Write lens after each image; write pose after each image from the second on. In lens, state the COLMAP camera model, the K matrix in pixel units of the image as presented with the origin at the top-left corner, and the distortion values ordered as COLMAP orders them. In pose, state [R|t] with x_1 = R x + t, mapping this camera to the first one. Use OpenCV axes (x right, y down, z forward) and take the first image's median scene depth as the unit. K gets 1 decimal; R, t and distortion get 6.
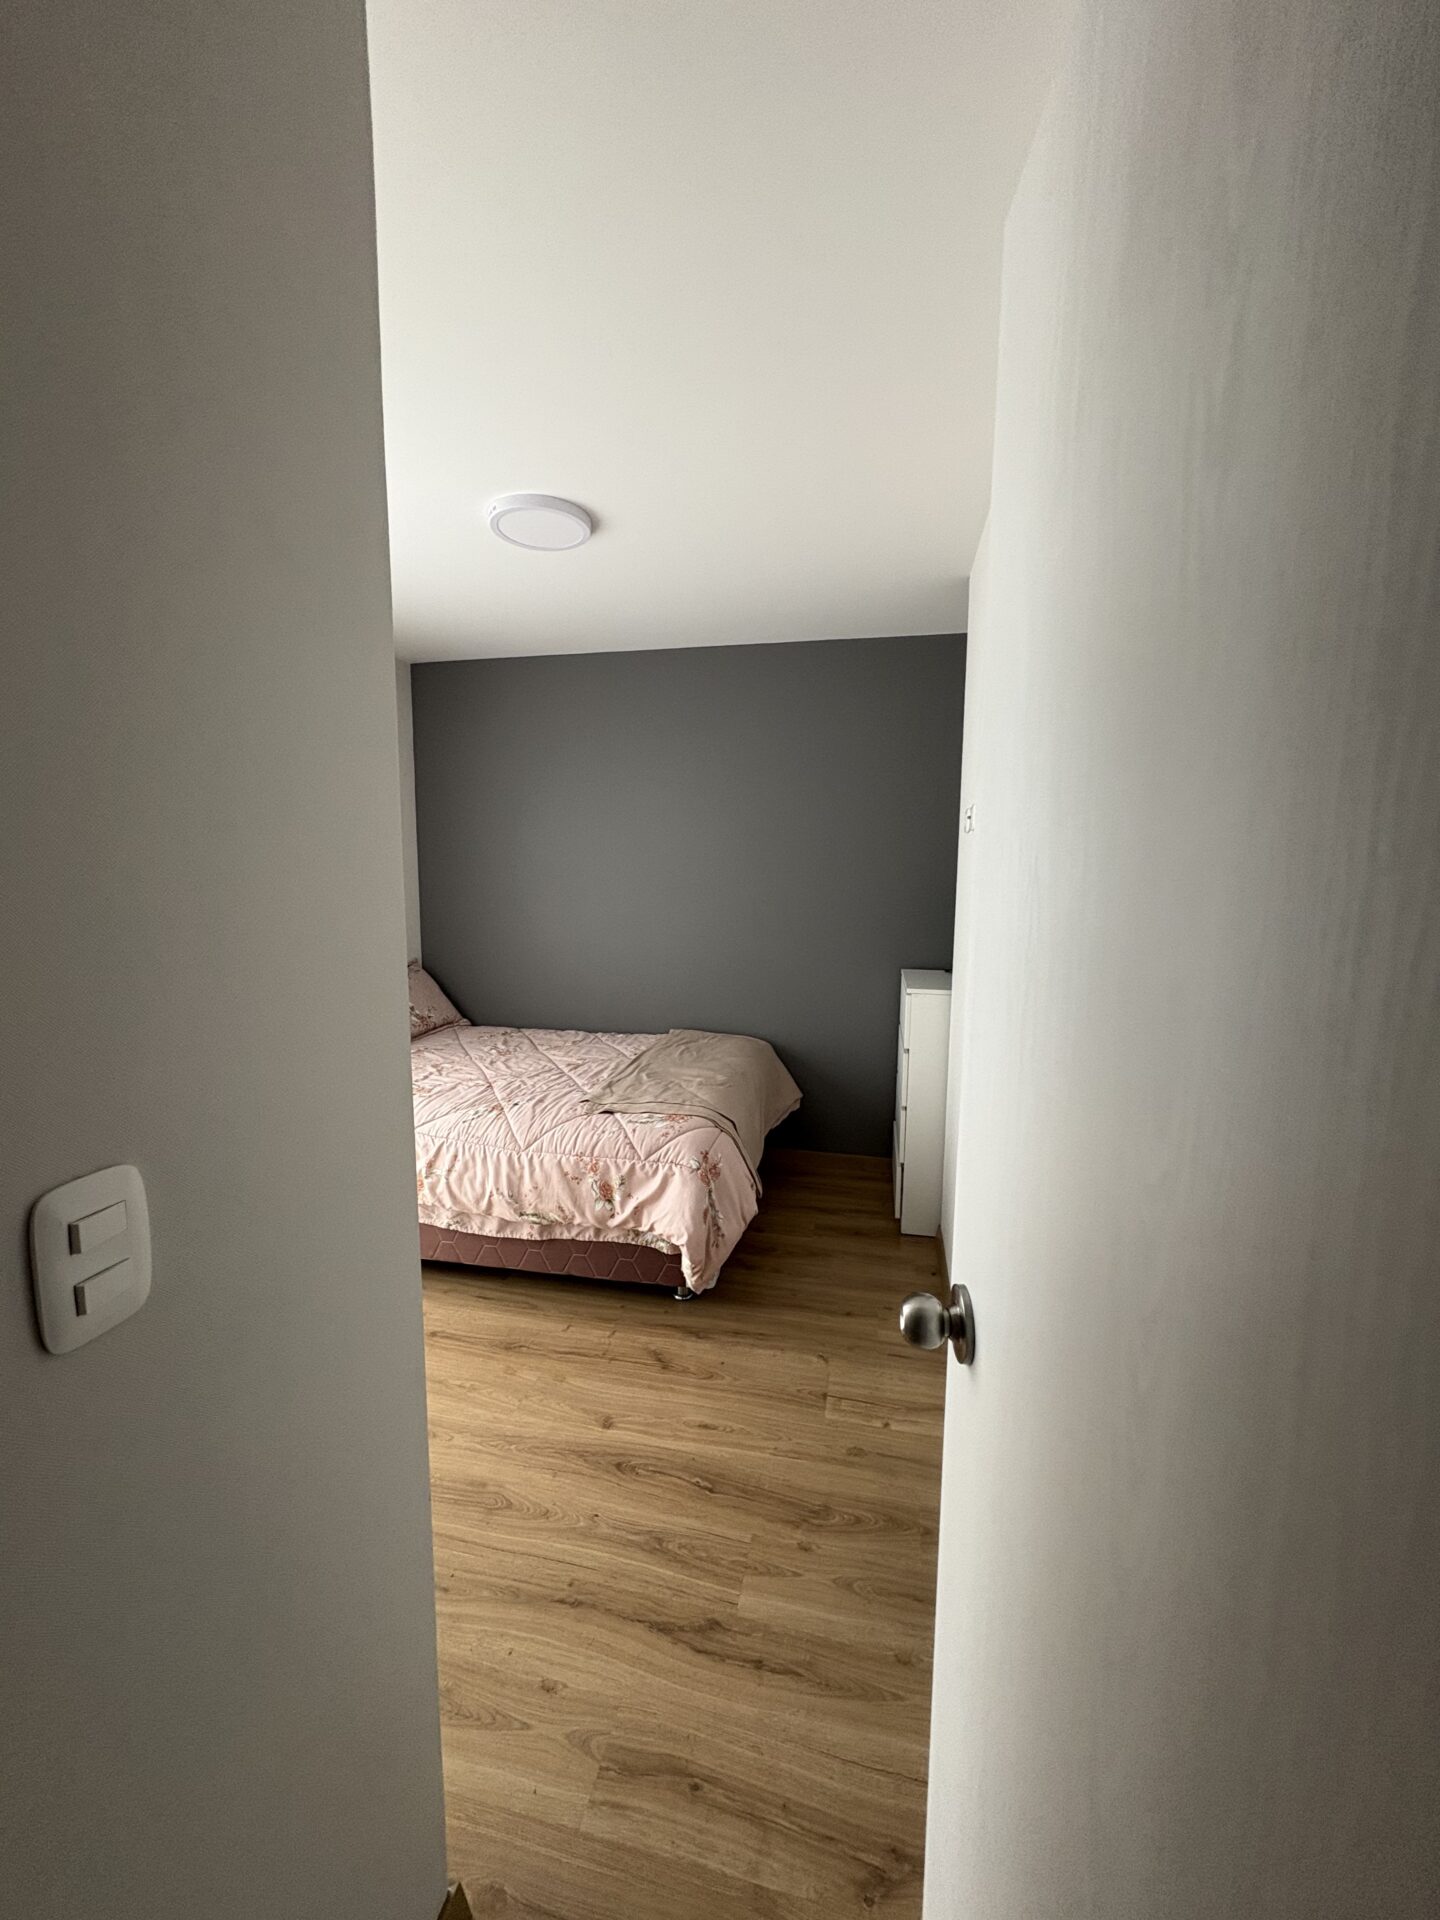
lens RADIAL K [[762.8, 0, 720.0], [0, 762.8, 960.0], [0, 0, 1]] dist [0.011334, 0.000080]
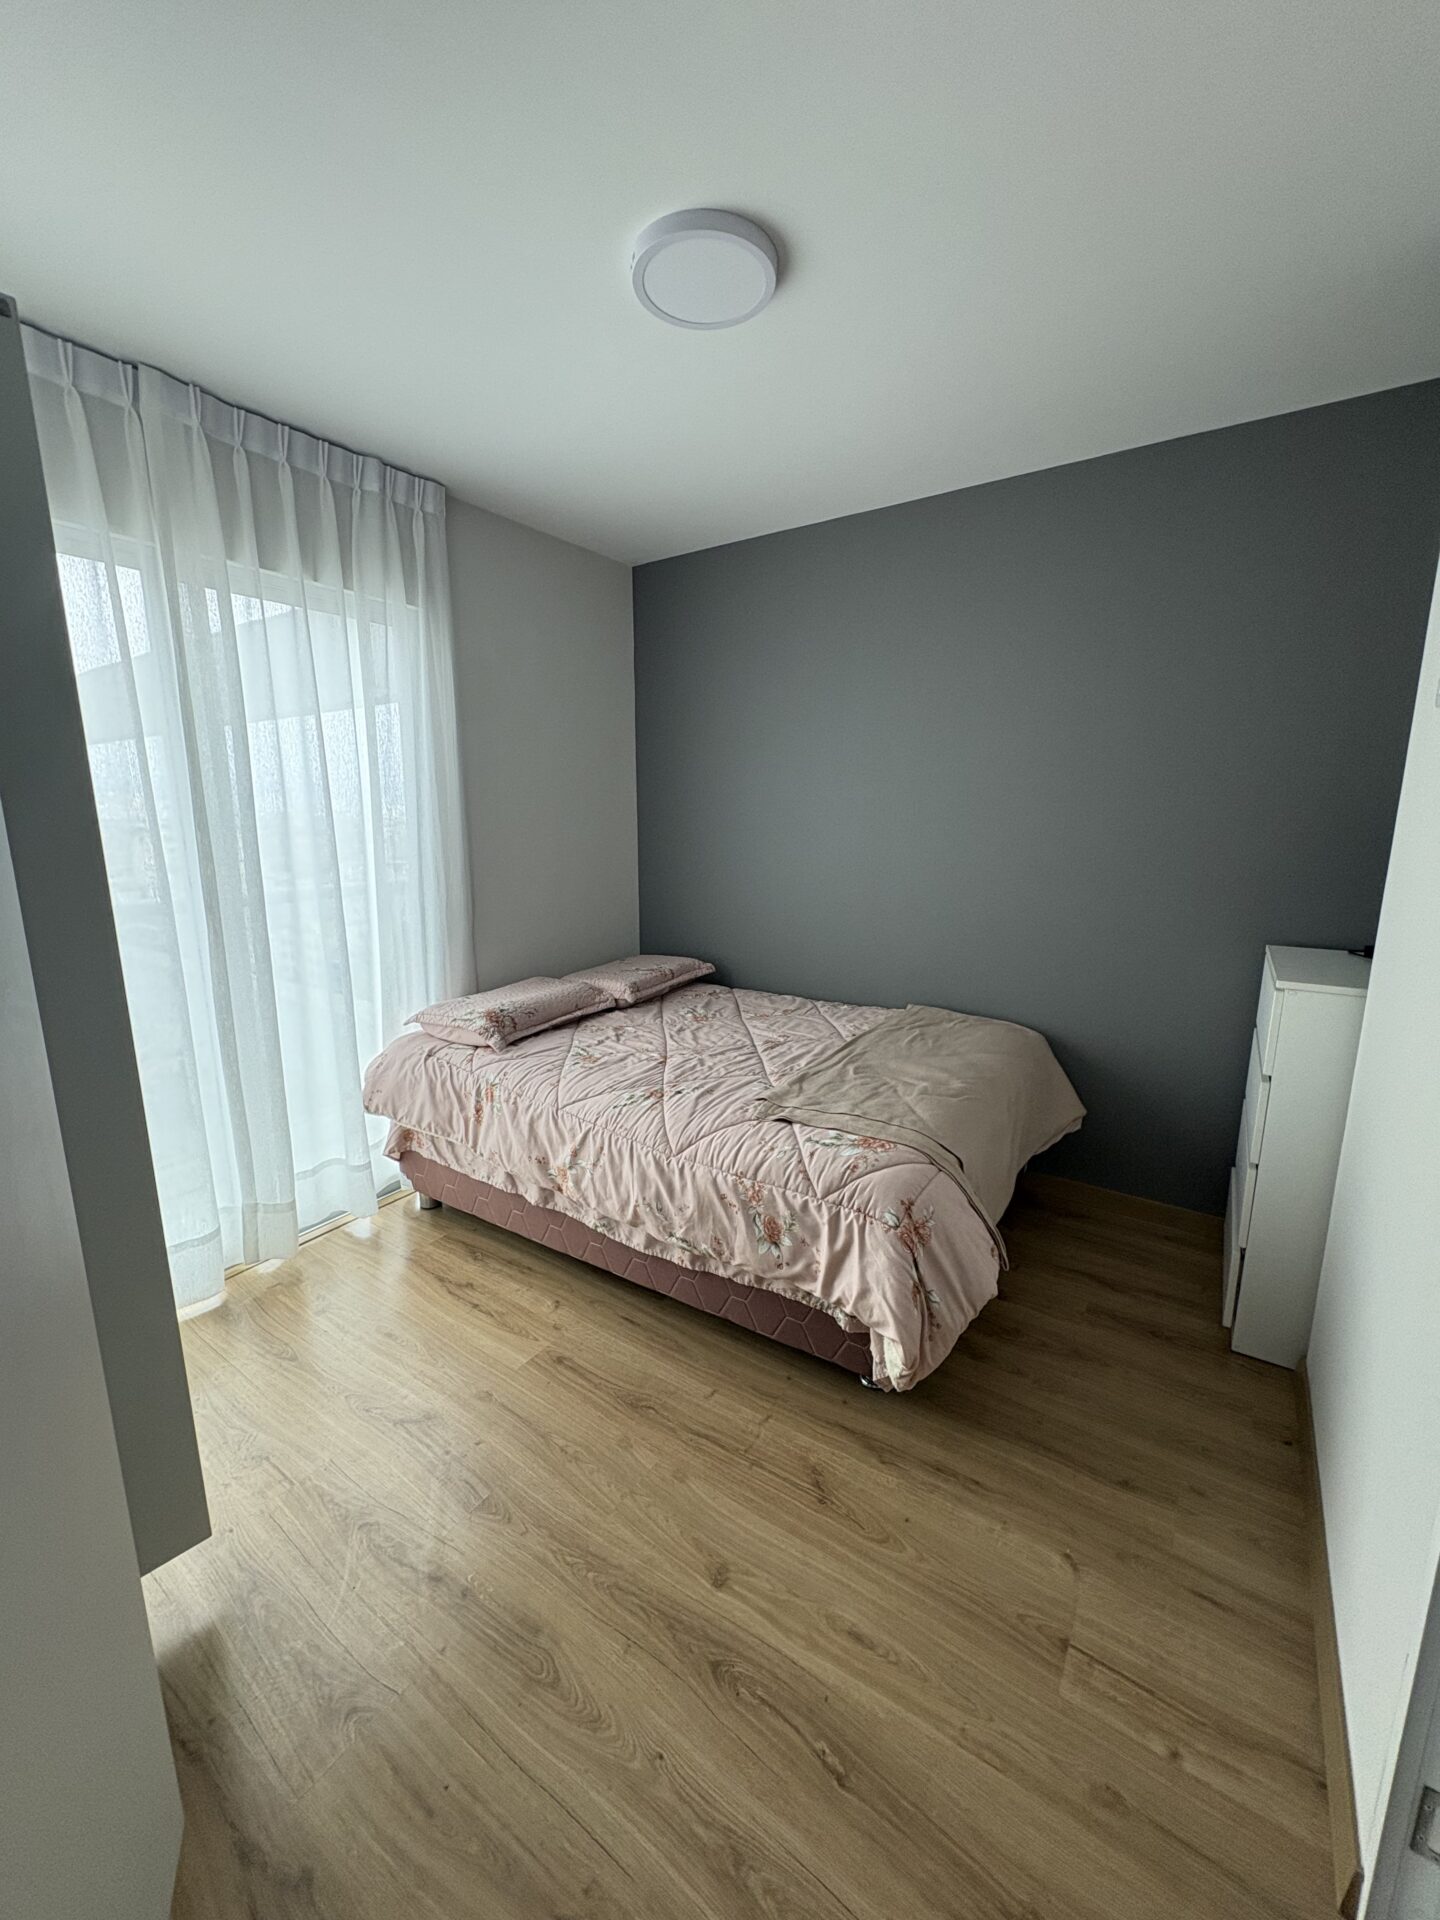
lens RADIAL K [[764.8, 0, 720.0], [0, 764.8, 960.0], [0, 0, 1]] dist [-0.002094, -0.000057]
pose [[0.929100, 0.061655, -0.364654, 0.056847], [-0.036446, 0.996470, 0.075621, -0.010440], [0.368029, -0.056970, 0.928067, 0.296525]]
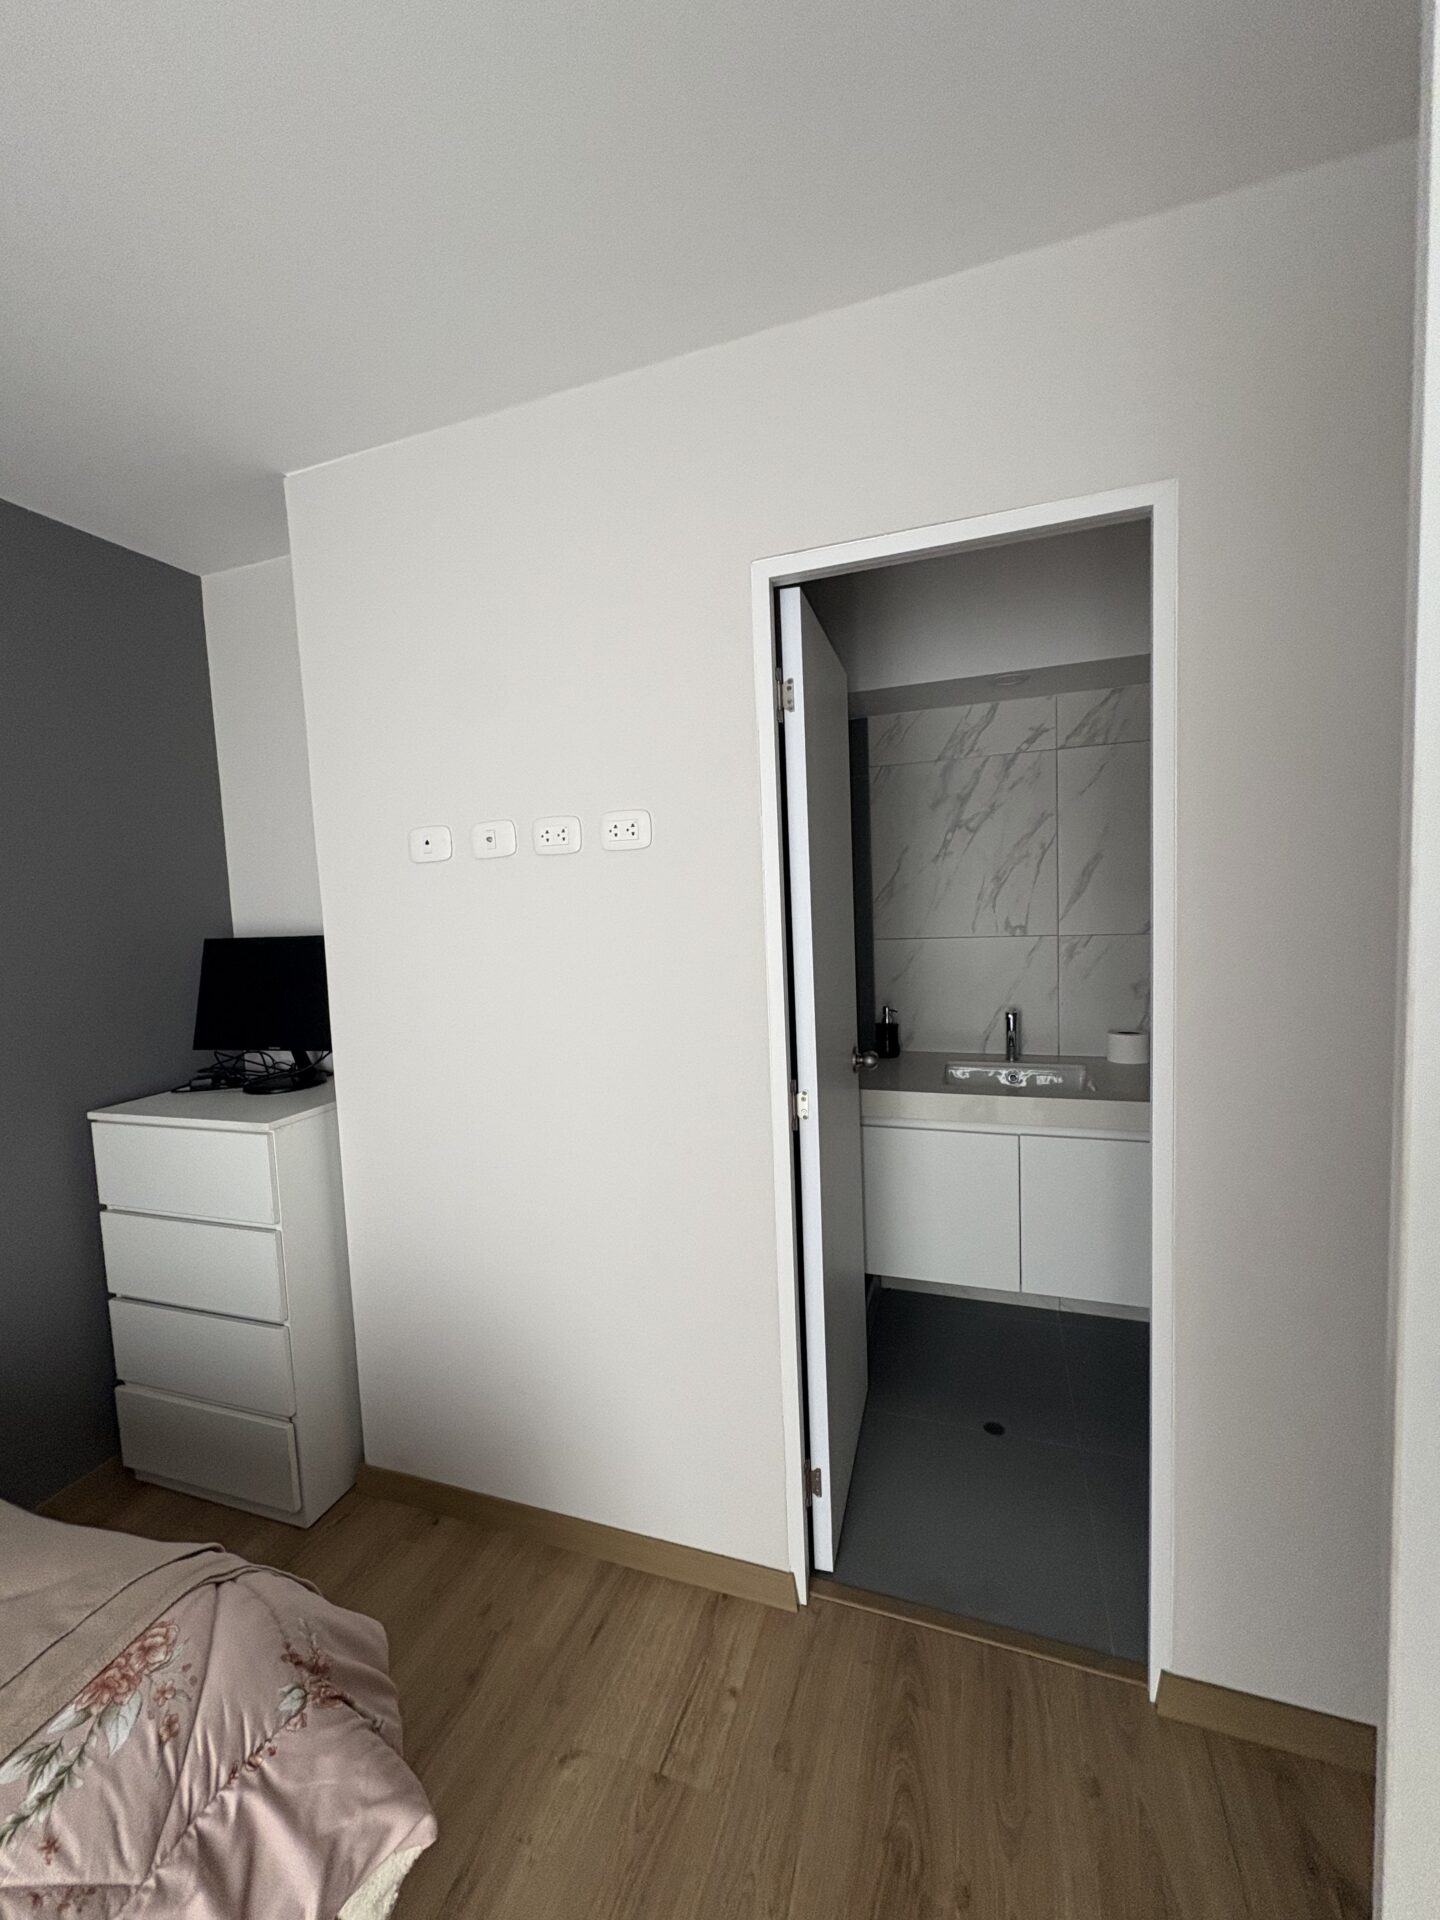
lens RADIAL K [[762.8, 0, 720.0], [0, 762.8, 960.0], [0, 0, 1]] dist [0.011334, 0.000080]
pose [[0.116452, -0.087562, 0.989329, -0.331375], [0.156094, 0.985341, 0.068835, -0.083650], [-0.980854, 0.146412, 0.128413, 0.638718]]
